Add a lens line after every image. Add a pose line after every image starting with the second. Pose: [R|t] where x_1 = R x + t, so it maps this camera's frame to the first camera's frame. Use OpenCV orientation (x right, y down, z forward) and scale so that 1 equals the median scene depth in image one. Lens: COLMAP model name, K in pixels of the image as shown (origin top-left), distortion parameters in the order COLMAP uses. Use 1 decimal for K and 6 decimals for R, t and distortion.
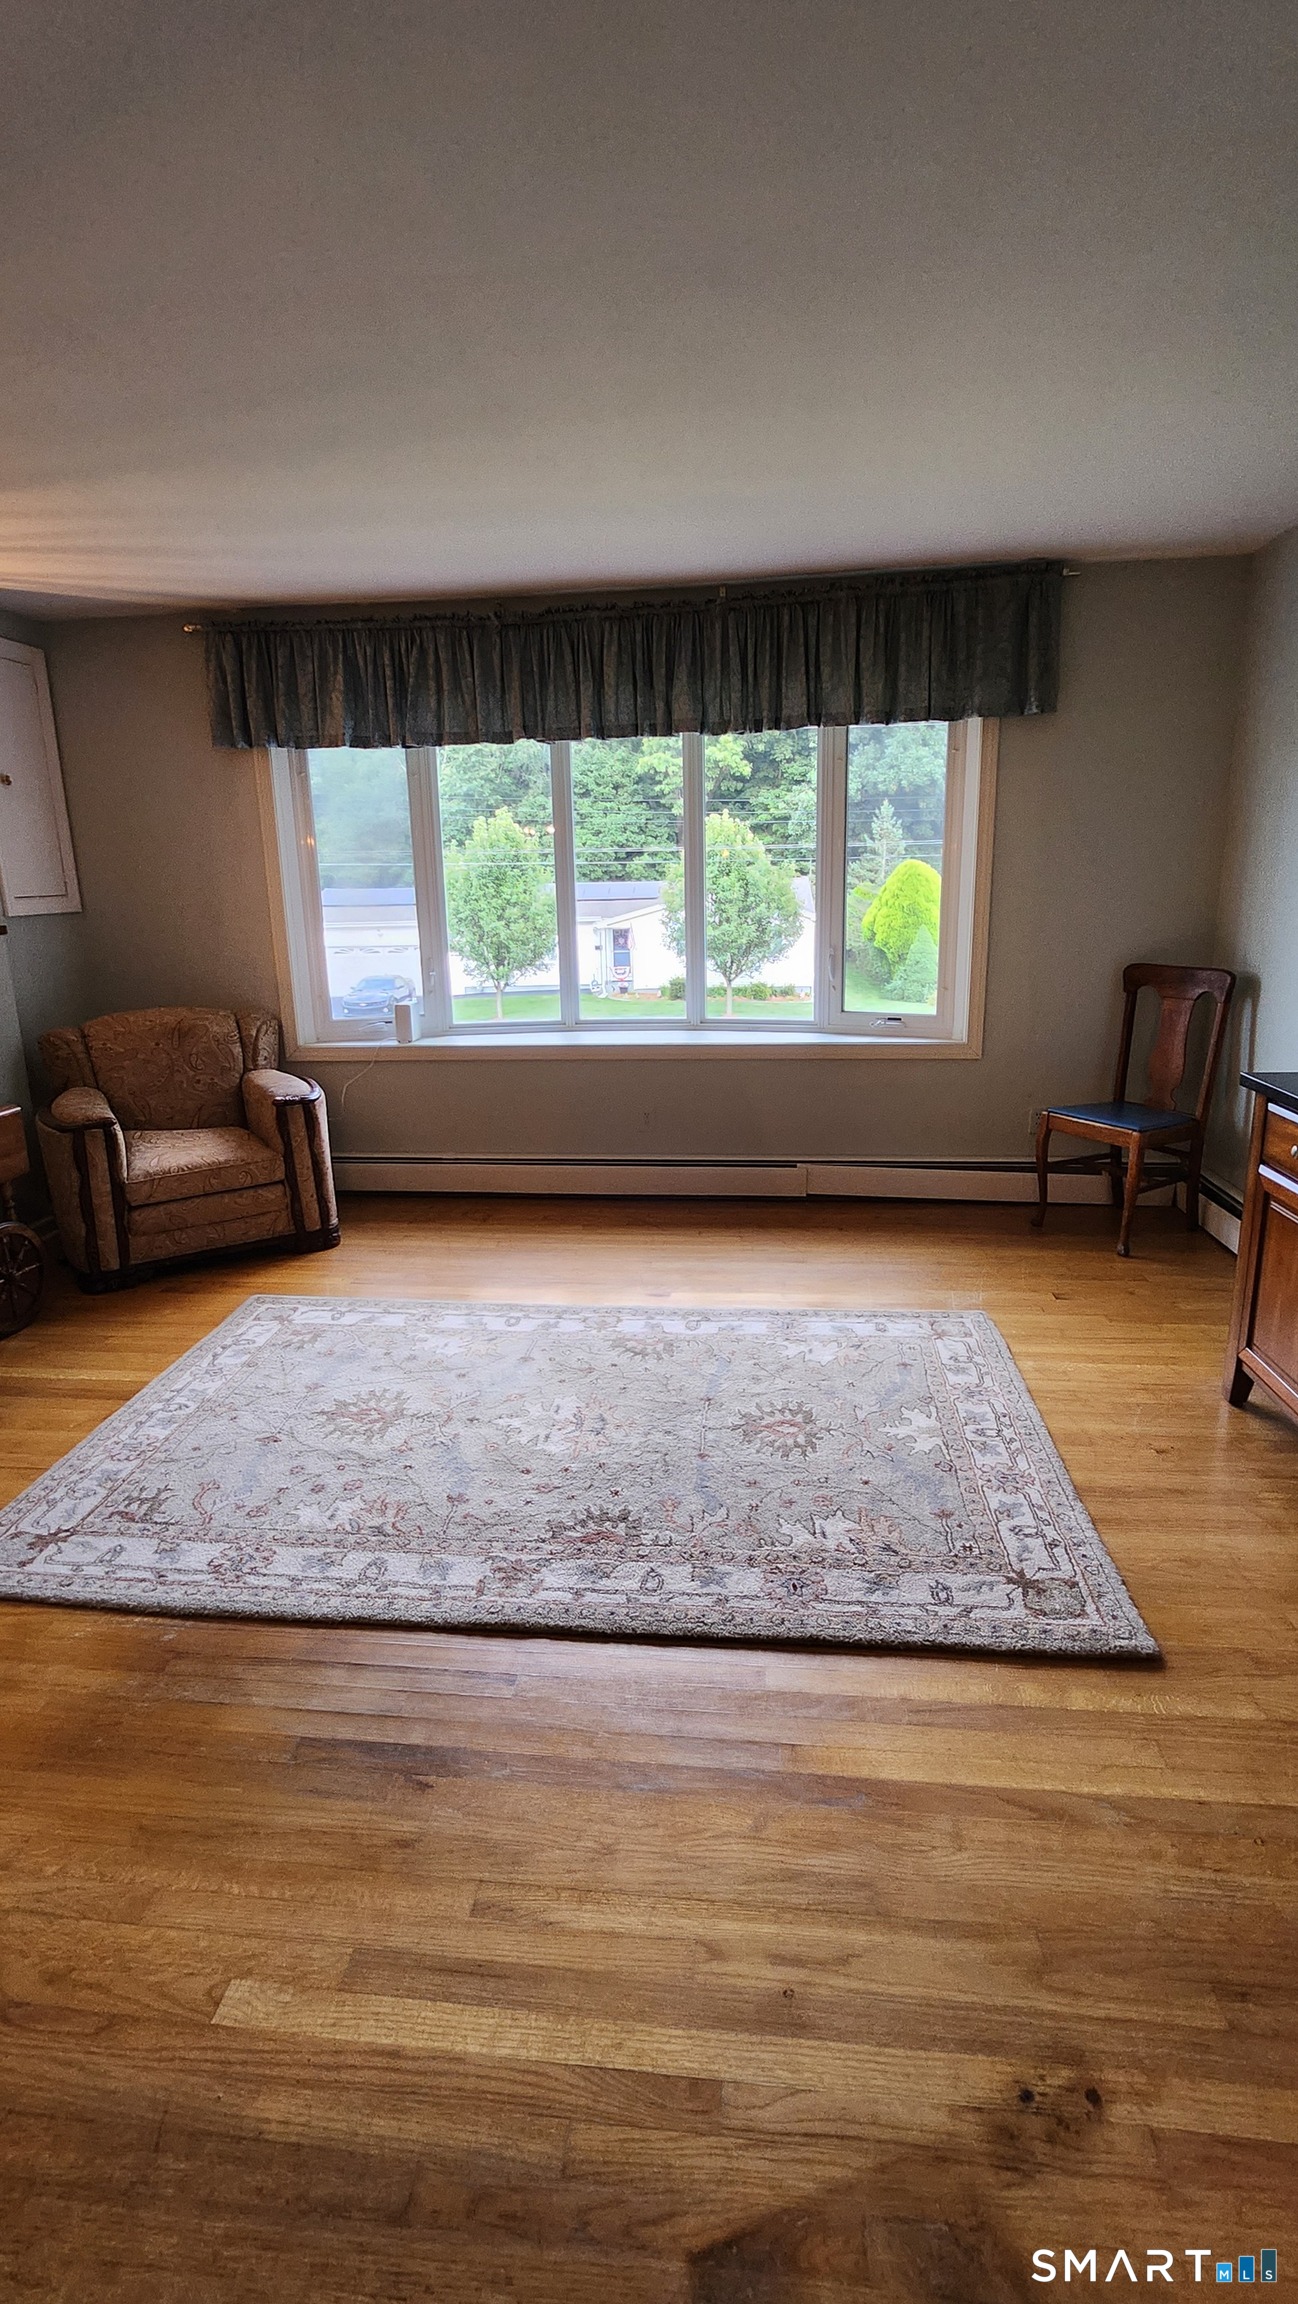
lens RADIAL K [[1055.8, 0, 650.6], [0, 1055.8, 1140.8], [0, 0, 1]] dist [-0.015226, 0.000305]
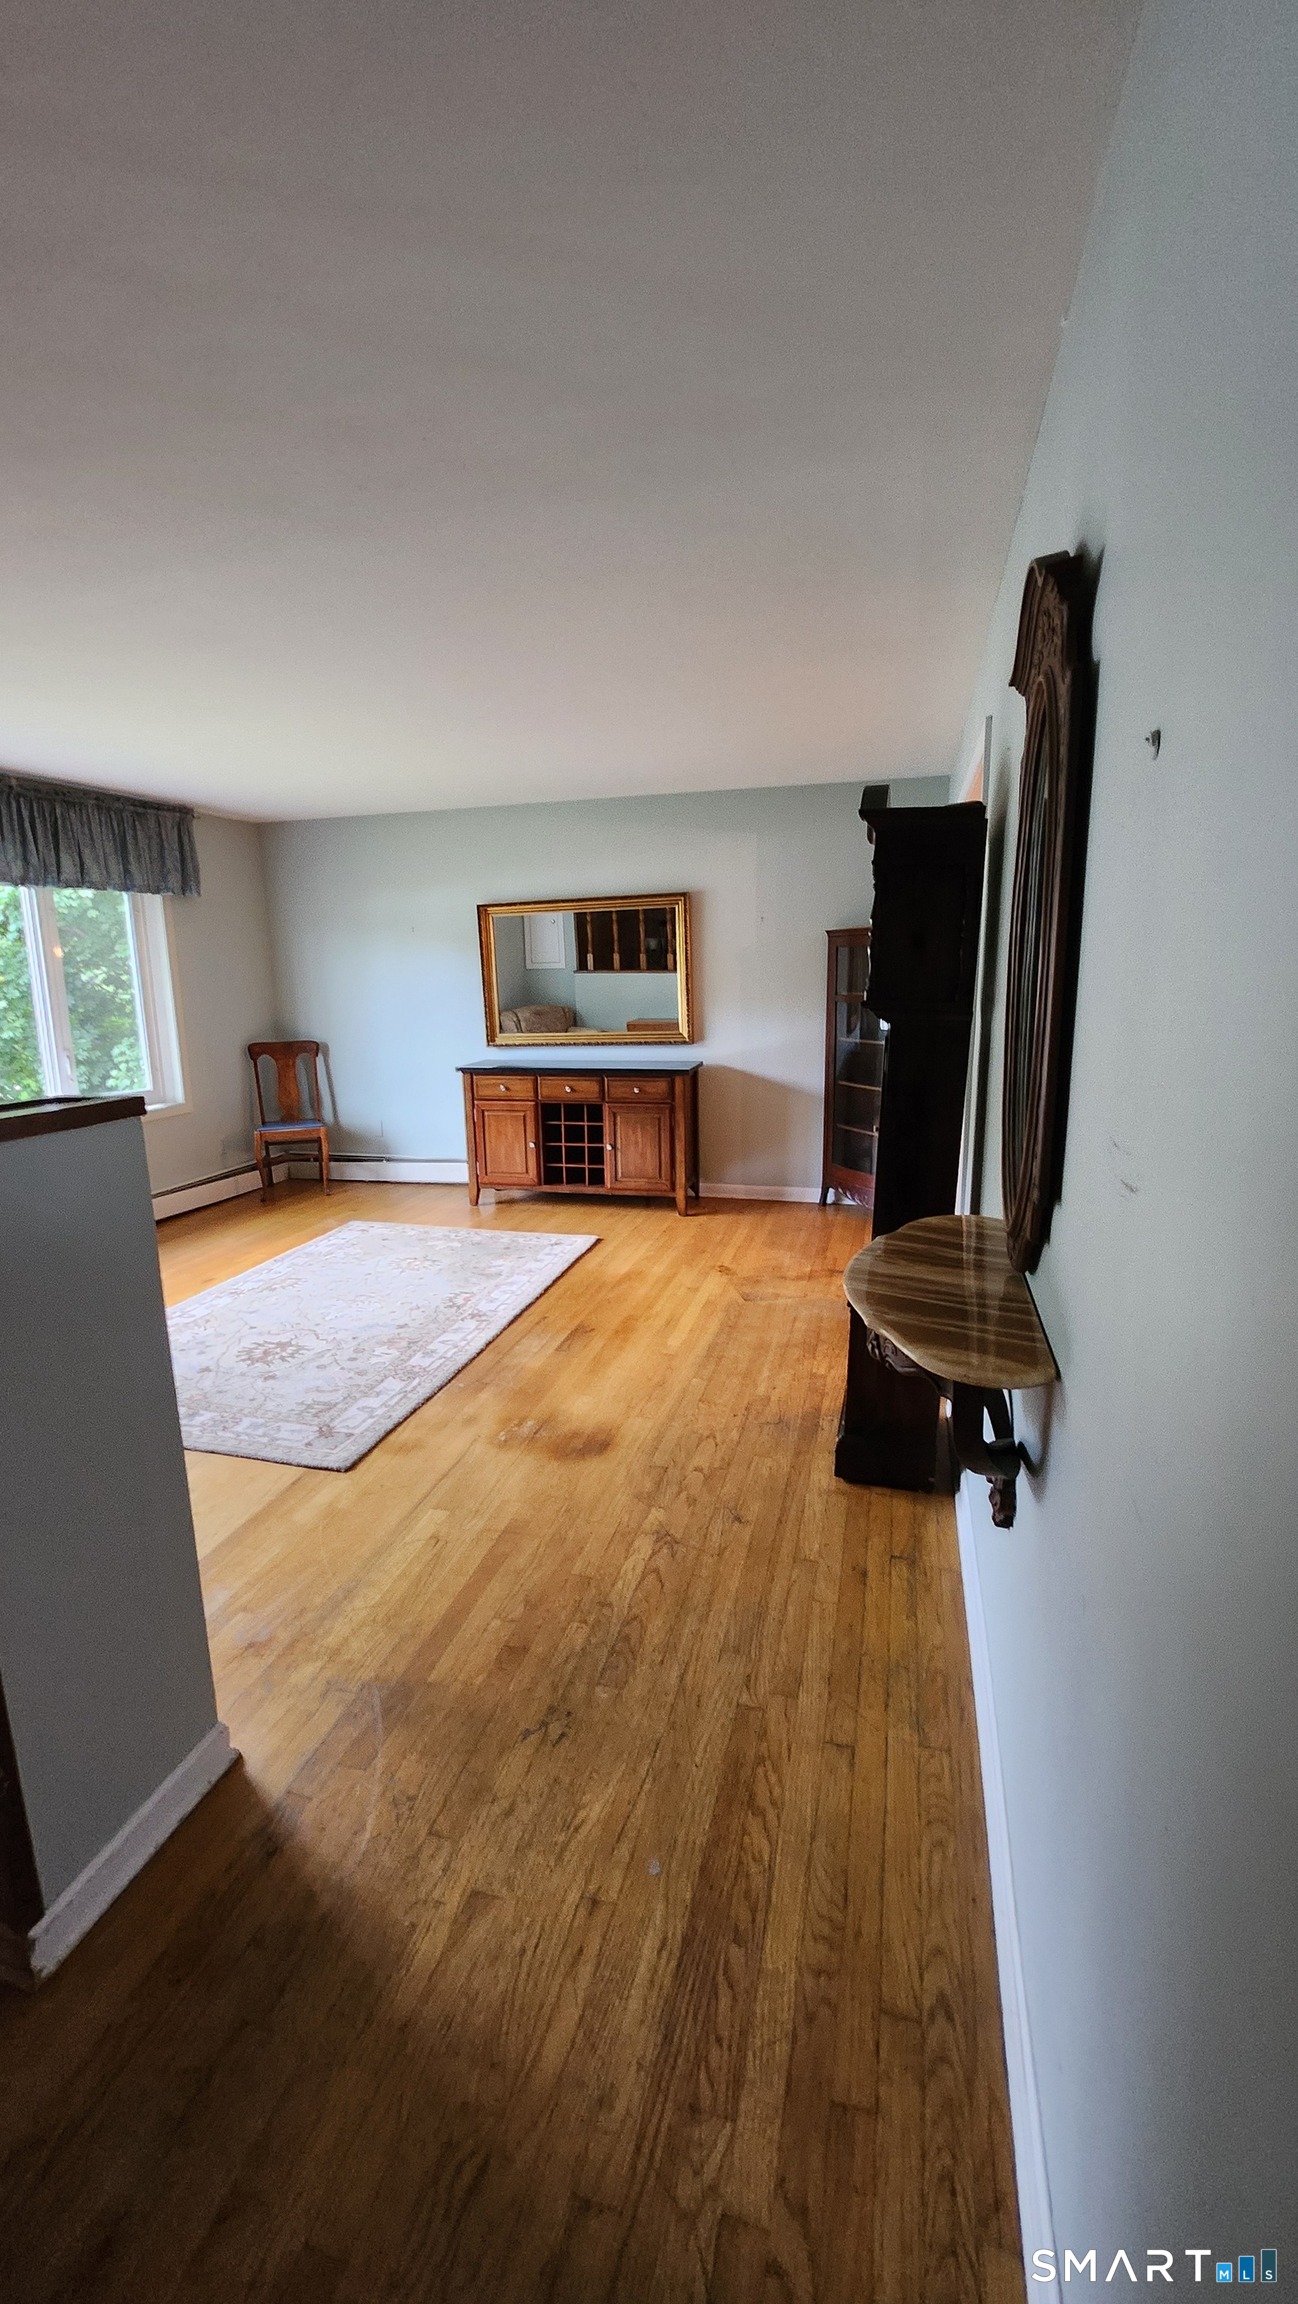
lens RADIAL K [[923.7, 0, 638.8], [0, 923.7, 1150.3], [0, 0, 1]] dist [-0.011113, 0.000020]
pose [[0.159596, -0.164968, 0.973301, -1.596390], [0.262386, 0.957563, 0.119276, -0.025383], [-0.951674, 0.236345, 0.196109, 0.245166]]
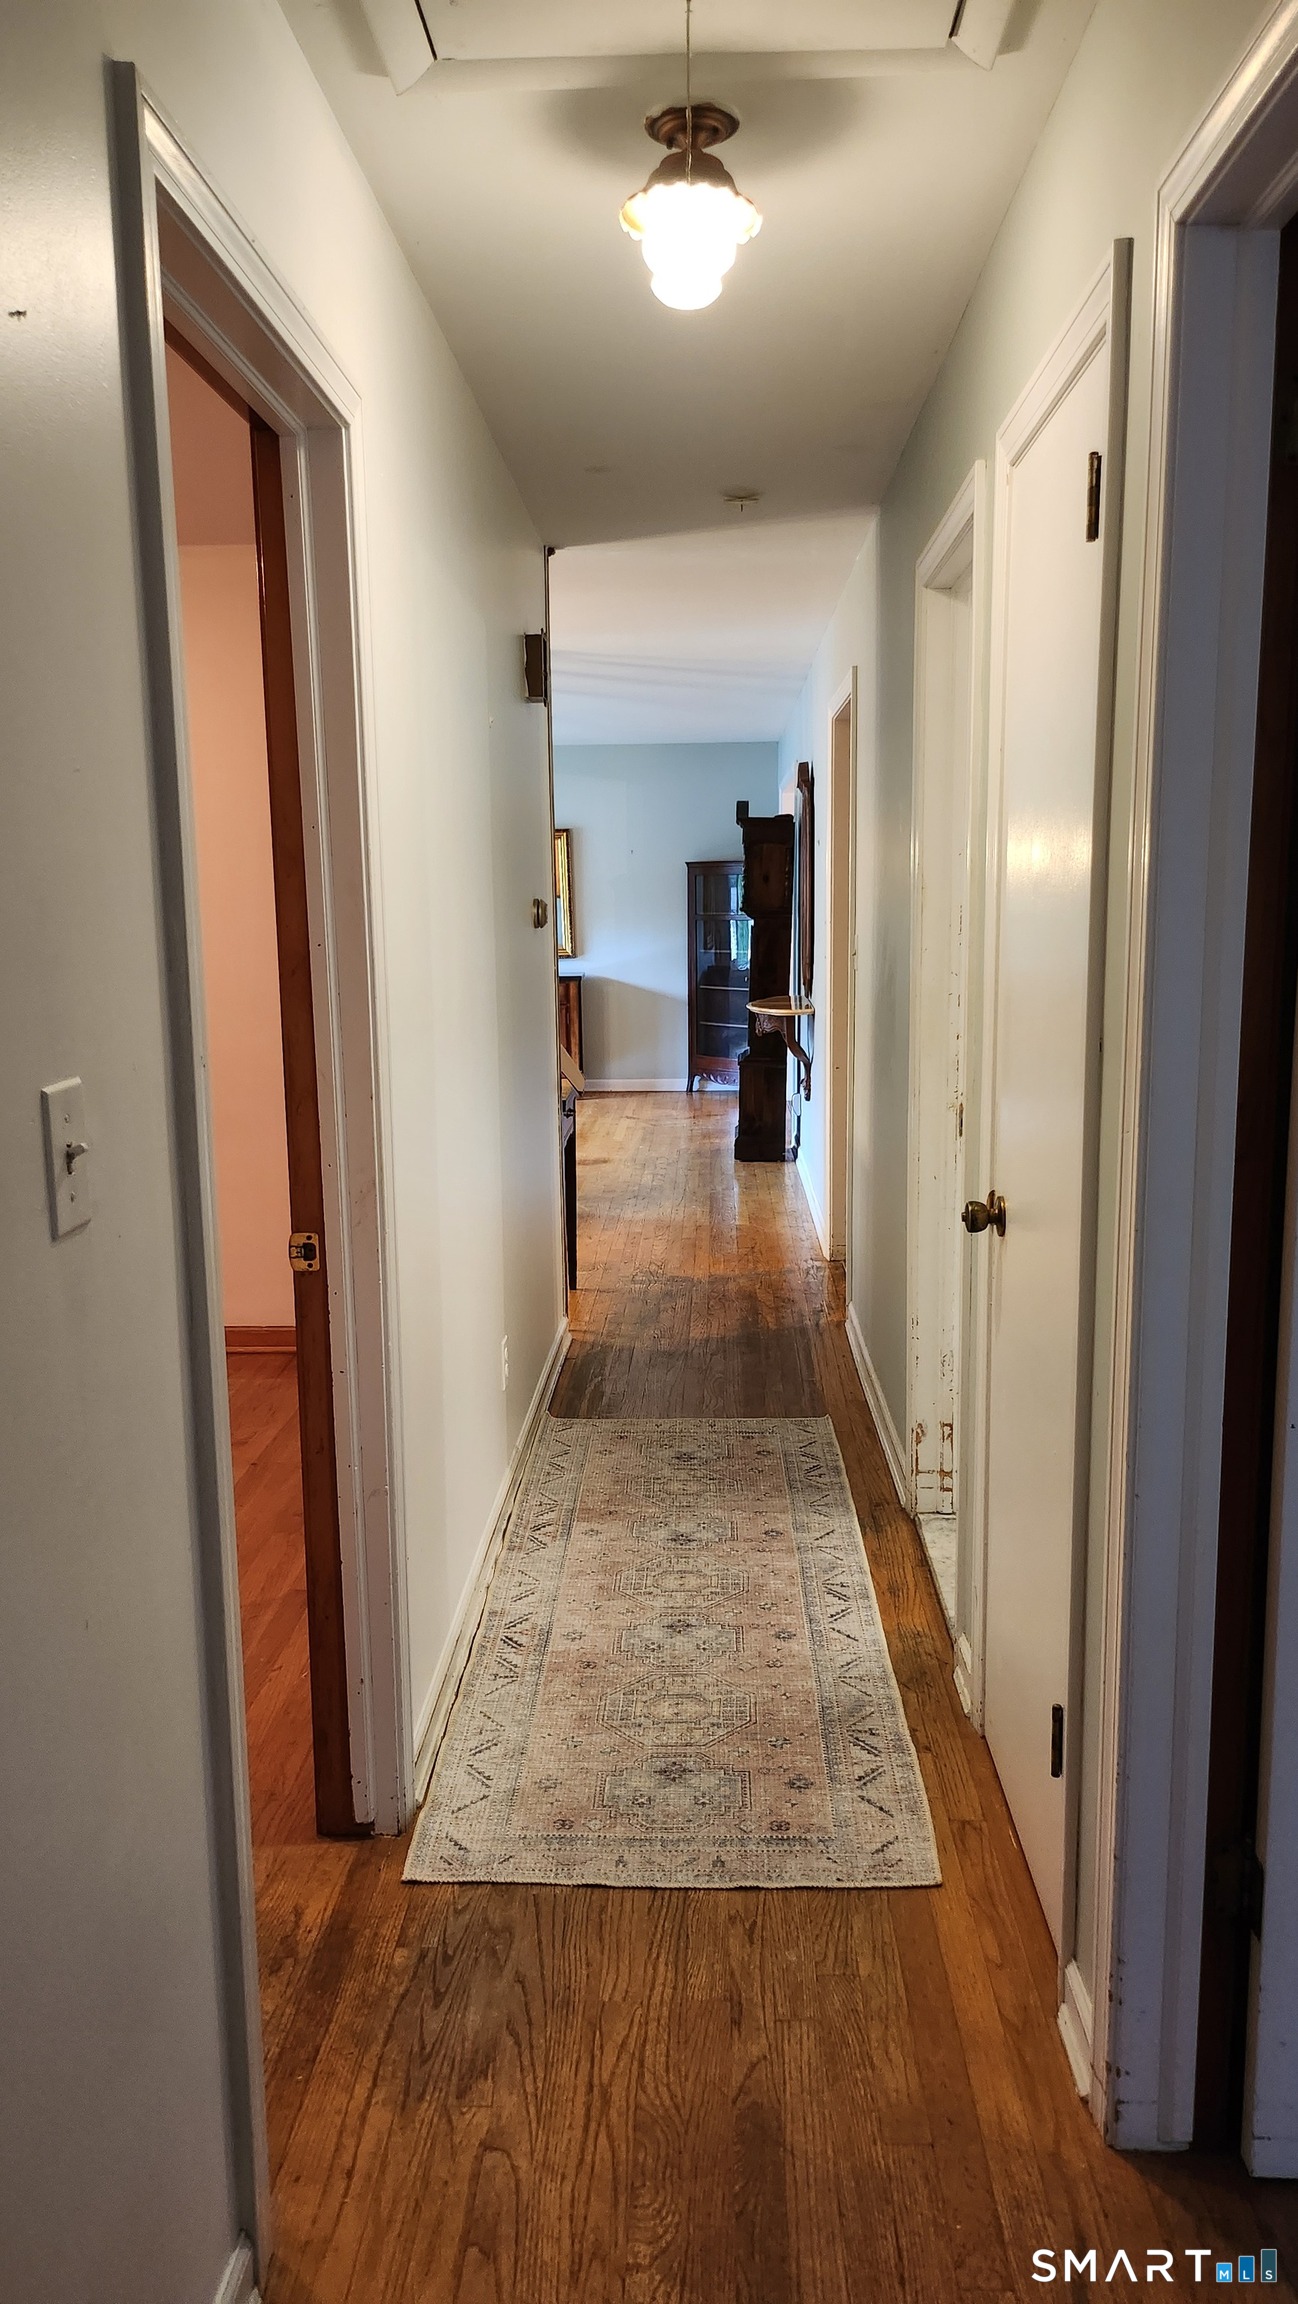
lens RADIAL K [[1646.2, 0, 644.8], [0, 1646.2, 1148.6], [0, 0, 1]] dist [0.074796, -0.073106]
pose [[-0.071531, -0.127522, 0.989253, -3.896887], [0.264951, 0.953734, 0.142101, -0.063550], [-0.961605, 0.272268, -0.034434, 0.595829]]
